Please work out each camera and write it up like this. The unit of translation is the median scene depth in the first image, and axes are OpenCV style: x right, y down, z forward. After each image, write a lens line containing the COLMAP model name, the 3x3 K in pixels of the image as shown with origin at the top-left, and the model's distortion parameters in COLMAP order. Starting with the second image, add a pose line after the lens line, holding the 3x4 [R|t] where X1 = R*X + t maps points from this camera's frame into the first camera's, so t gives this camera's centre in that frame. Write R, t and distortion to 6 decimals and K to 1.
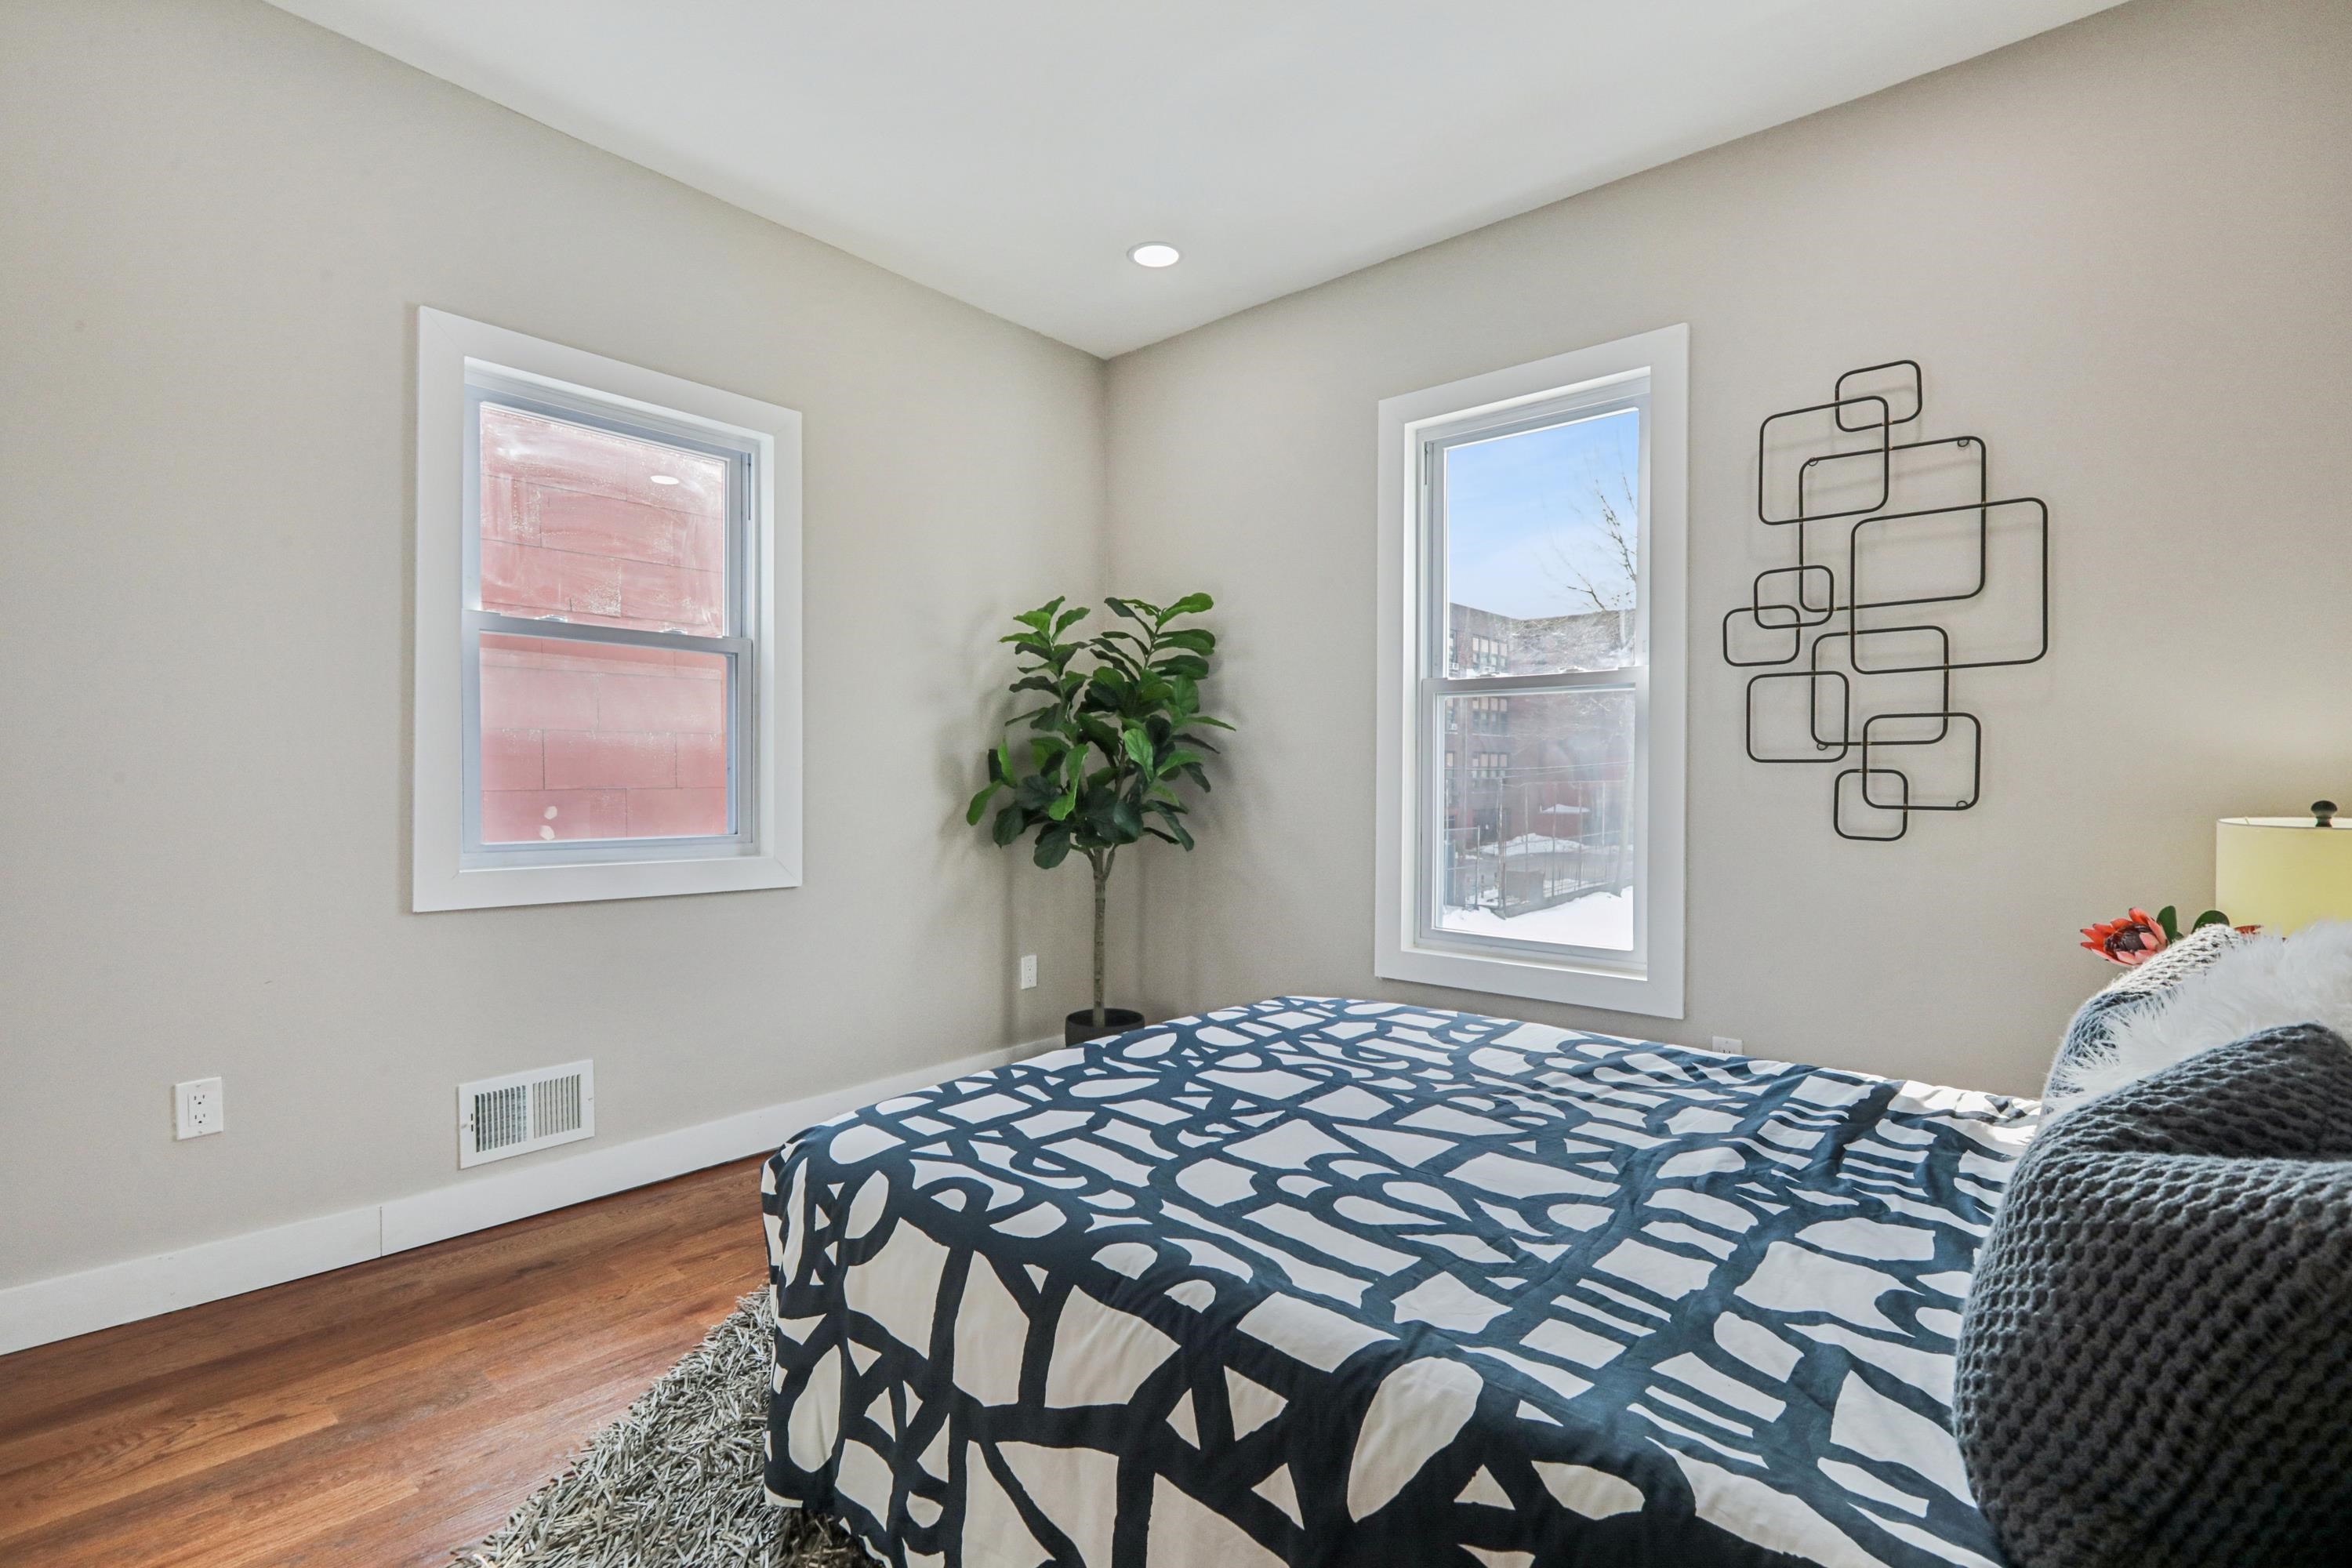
lens RADIAL K [[1069.1, 0, 1176.6], [0, 1069.1, 780.4], [0, 0, 1]] dist [-0.005857, 0.000767]
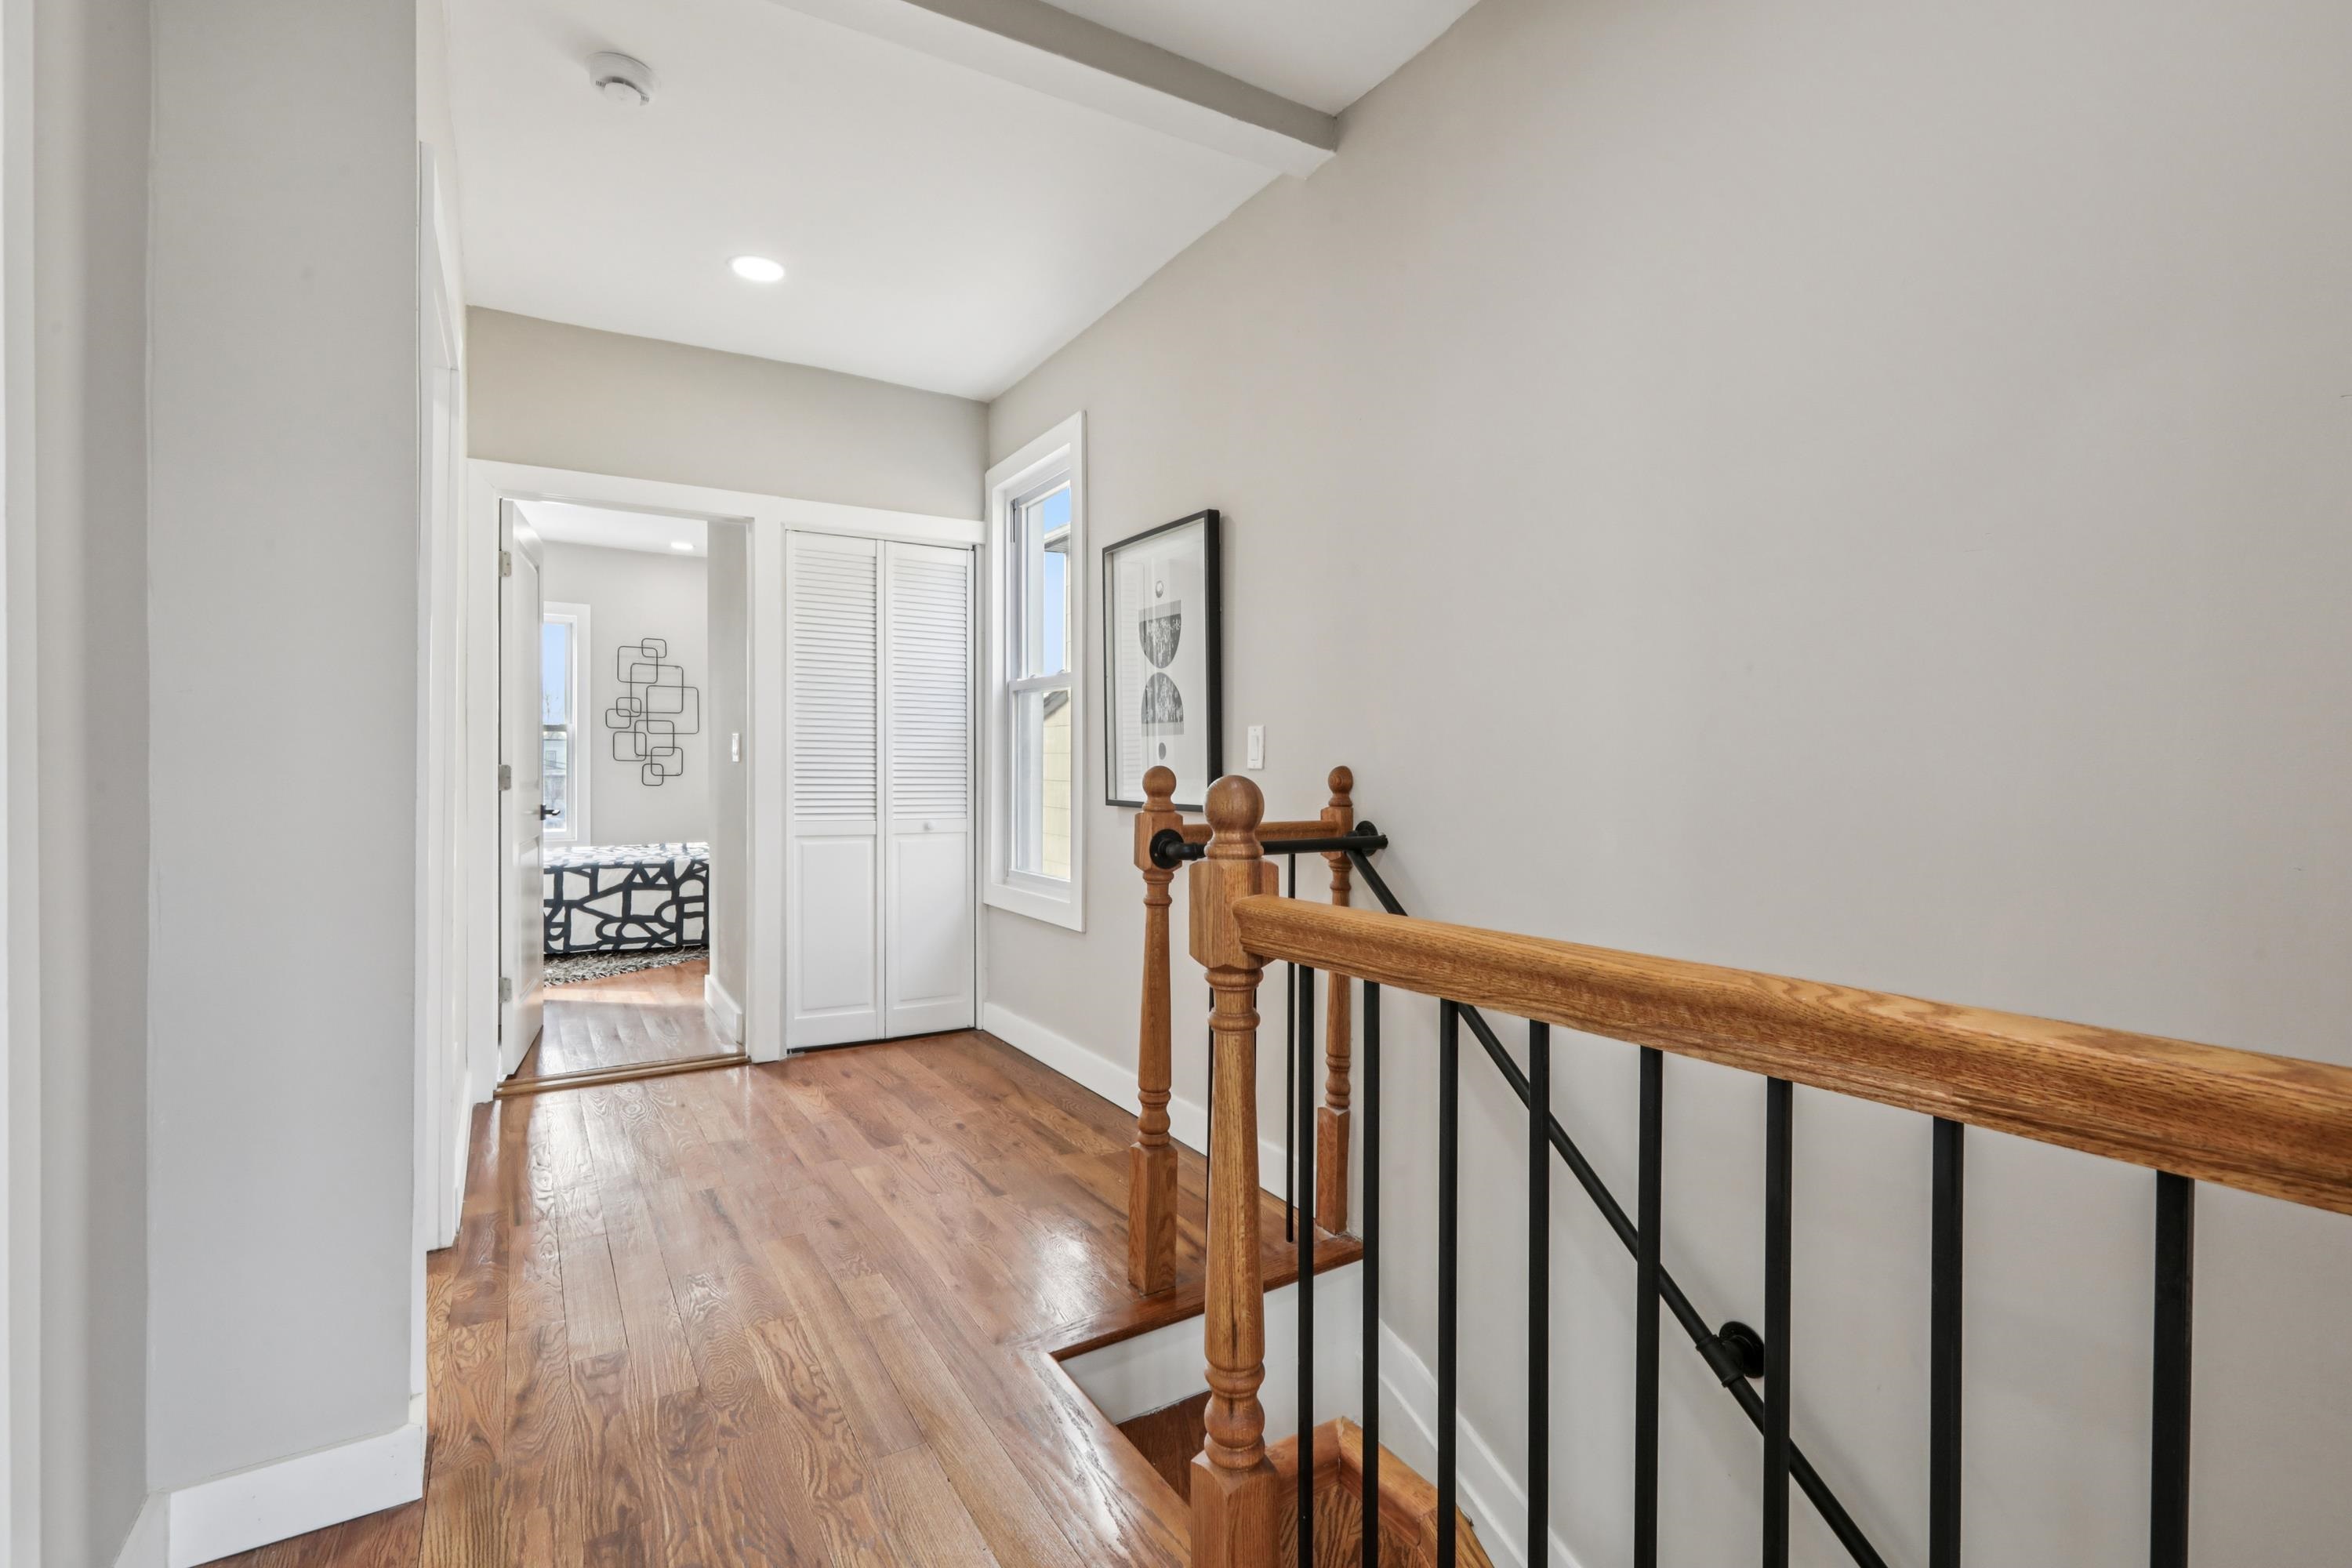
lens RADIAL K [[1069.1, 0, 1178.0], [0, 1069.1, 781.2], [0, 0, 1]] dist [-0.005857, 0.000767]
pose [[0.290568, -0.005799, 0.956837, -1.976049], [0.001605, 0.999983, 0.005573, 0.027265], [-0.956853, -0.000083, 0.290573, -1.456084]]
